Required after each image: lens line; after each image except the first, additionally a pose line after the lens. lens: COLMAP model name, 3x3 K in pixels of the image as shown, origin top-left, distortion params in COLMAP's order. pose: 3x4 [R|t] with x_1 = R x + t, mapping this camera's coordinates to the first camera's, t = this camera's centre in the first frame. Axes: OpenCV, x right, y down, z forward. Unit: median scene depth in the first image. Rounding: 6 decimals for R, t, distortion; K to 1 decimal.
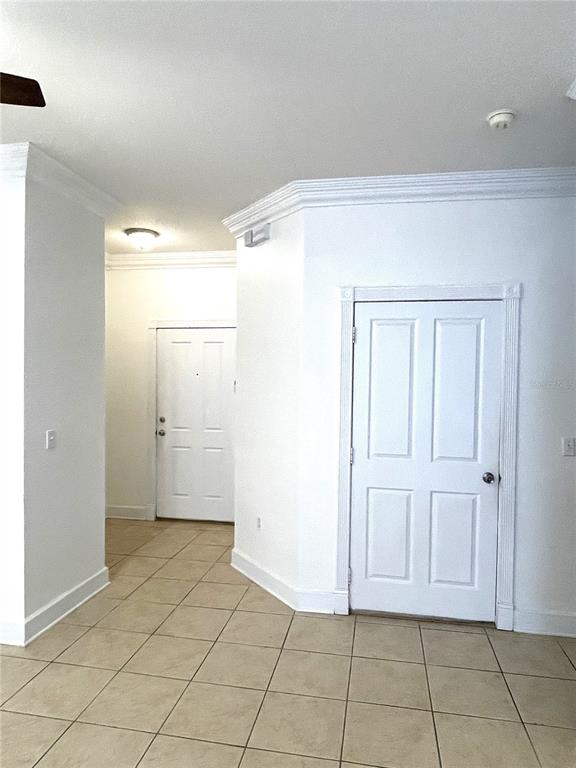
lens RADIAL K [[511.2, 0, 289.9], [0, 511.2, 387.7], [0, 0, 1]] dist [-0.000294, -0.004576]
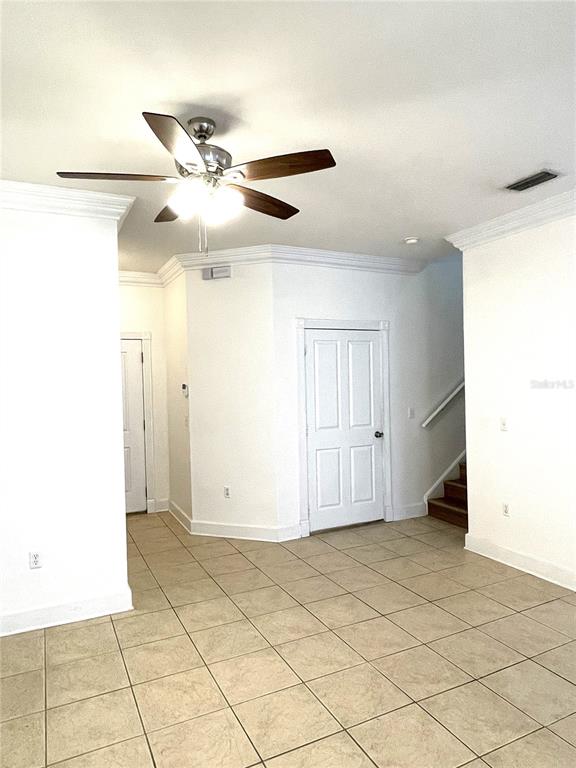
lens RADIAL K [[511.2, 0, 289.9], [0, 511.2, 387.7], [0, 0, 1]] dist [-0.000294, -0.004576]
pose [[0.793129, -0.040052, 0.607736, -0.863436], [0.046214, 0.998916, 0.005521, -0.002792], [-0.607298, 0.023707, 0.794120, -0.176238]]
